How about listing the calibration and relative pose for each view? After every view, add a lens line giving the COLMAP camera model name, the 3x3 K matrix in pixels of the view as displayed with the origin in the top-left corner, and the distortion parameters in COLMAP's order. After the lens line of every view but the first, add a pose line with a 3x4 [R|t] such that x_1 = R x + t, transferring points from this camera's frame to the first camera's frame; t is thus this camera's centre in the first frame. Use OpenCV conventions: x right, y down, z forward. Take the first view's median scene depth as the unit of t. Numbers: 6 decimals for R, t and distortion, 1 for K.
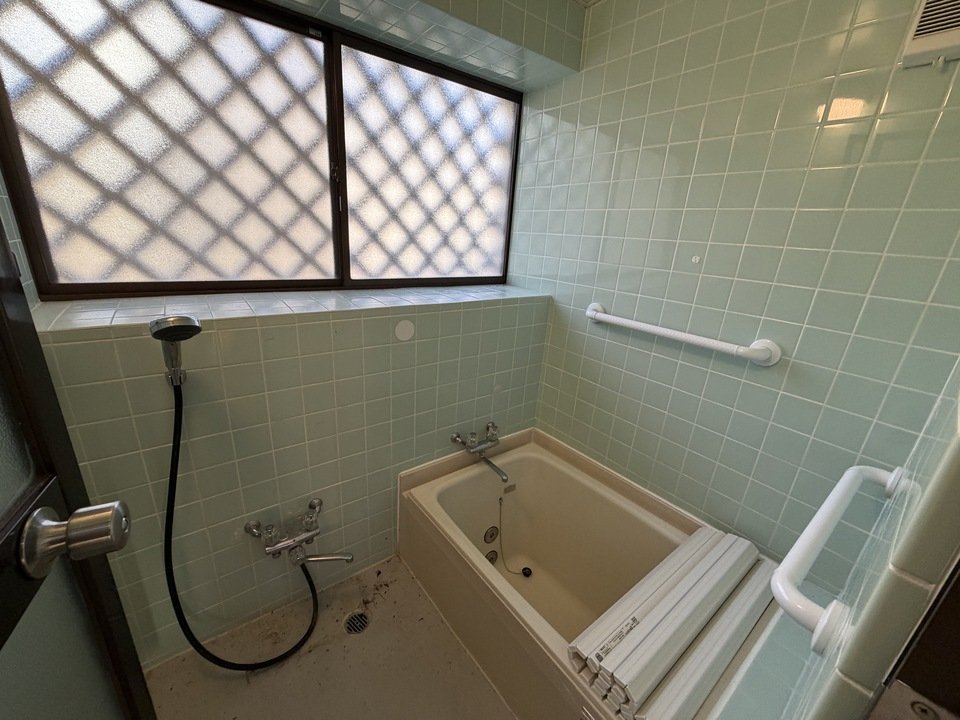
lens RADIAL K [[380.6, 0, 475.5], [0, 380.6, 358.6], [0, 0, 1]] dist [0.000557, 0.000020]
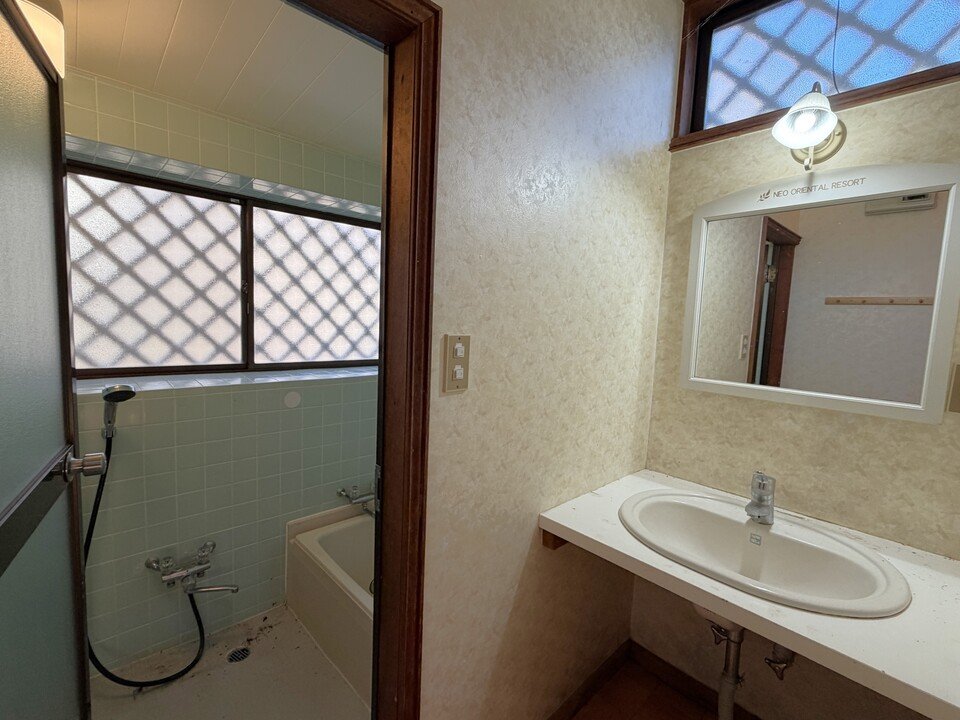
lens RADIAL K [[437.2, 0, 477.9], [0, 437.2, 360.6], [0, 0, 1]] dist [0.013404, -0.011105]
pose [[0.995240, -0.030415, 0.092589, 0.301294], [0.050091, 0.974601, -0.218275, 0.149677], [-0.083599, 0.221873, 0.971485, -0.525876]]
